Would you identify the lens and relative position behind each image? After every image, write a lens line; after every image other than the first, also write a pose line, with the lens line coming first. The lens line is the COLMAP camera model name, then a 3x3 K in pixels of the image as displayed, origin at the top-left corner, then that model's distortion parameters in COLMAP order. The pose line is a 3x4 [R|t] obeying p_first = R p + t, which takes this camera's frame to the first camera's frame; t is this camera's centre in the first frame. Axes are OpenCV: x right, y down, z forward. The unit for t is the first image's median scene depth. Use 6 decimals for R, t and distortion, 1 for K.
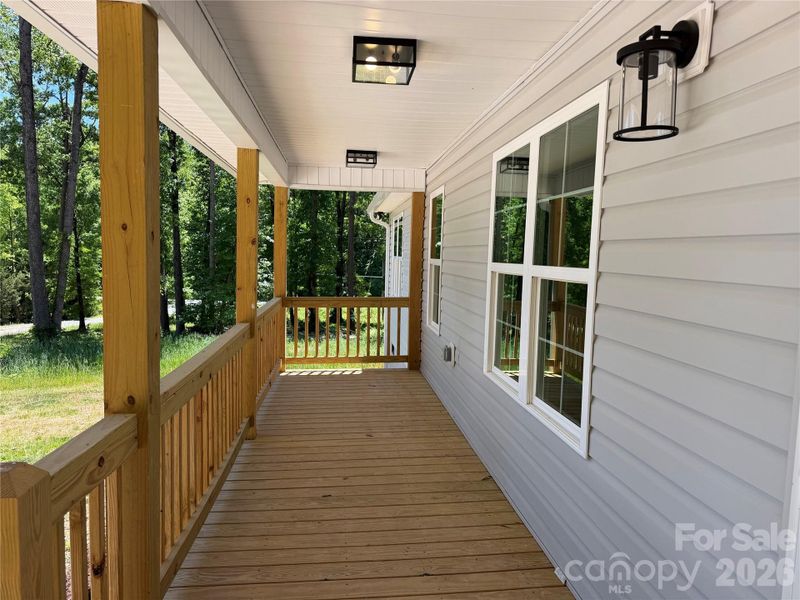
lens RADIAL K [[557.8, 0, 400.0], [0, 557.8, 303.1], [0, 0, 1]] dist [0.118827, -0.176124]
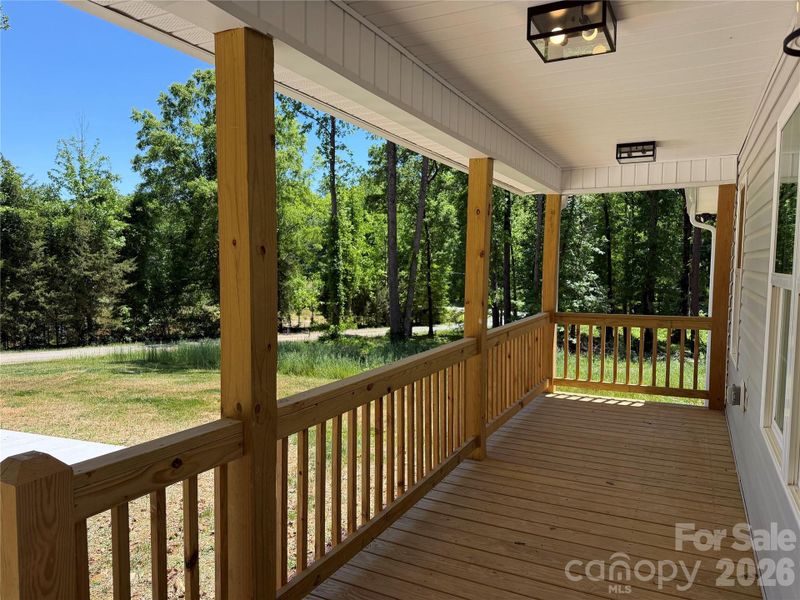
lens RADIAL K [[557.8, 0, 400.0], [0, 557.8, 303.1], [0, 0, 1]] dist [0.118827, -0.176124]
pose [[0.830301, 0.021213, -0.556911, 0.101331], [-0.034395, 0.999321, -0.013215, -0.005261], [0.556253, 0.030128, 0.830467, 0.084155]]
